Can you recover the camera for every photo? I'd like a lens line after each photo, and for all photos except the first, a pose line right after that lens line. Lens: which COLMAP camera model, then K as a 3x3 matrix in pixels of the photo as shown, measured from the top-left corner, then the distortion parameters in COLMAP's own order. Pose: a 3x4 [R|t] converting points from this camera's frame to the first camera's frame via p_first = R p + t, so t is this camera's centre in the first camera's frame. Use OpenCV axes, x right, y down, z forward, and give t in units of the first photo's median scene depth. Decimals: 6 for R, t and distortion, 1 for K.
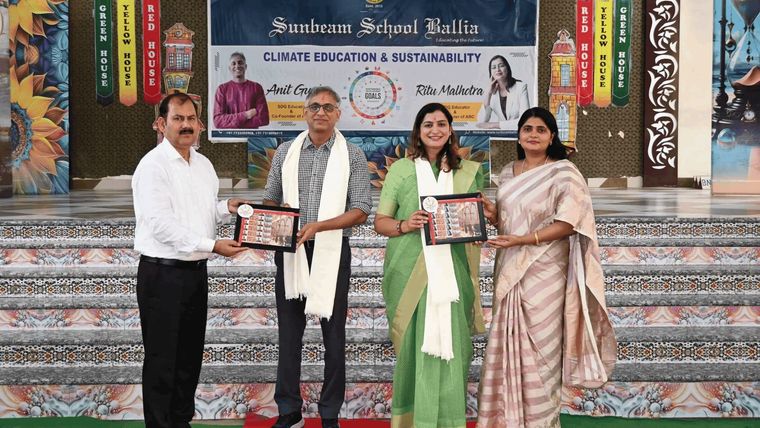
lens RADIAL K [[560.2, 0, 380.7], [0, 560.2, 194.1], [0, 0, 1]] dist [0.000314, -0.003797]
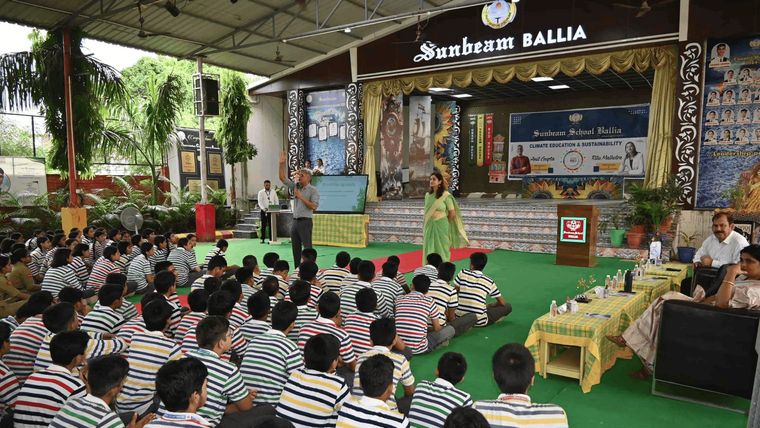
lens RADIAL K [[559.6, 0, 380.0], [0, 559.6, 214.0], [0, 0, 1]] dist [-0.002067, -0.007002]
pose [[0.819080, 0.033684, -0.572690, 0.693625], [-0.040358, 0.999185, 0.001048, 0.085426], [0.572258, 0.022254, 0.819772, -1.450376]]
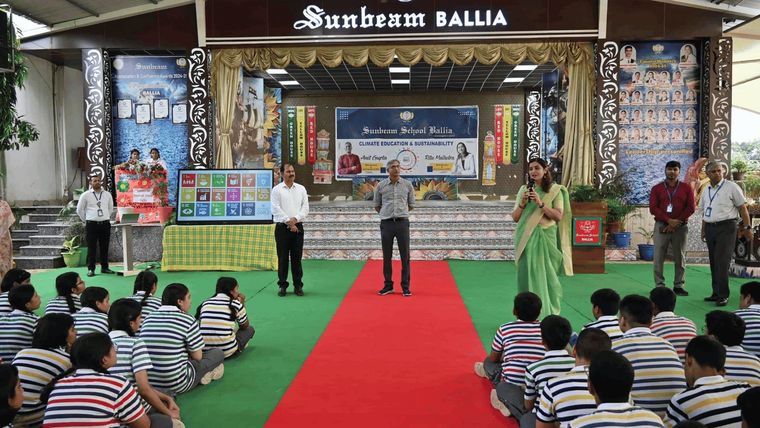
lens RADIAL K [[560.2, 0, 380.7], [0, 560.2, 194.1], [0, 0, 1]] dist [0.000314, -0.003797]
pose [[0.997240, -0.001435, -0.074229, 0.052145], [-0.002706, 0.998446, -0.055658, 0.093046], [0.074193, 0.055705, 0.995687, -1.301037]]
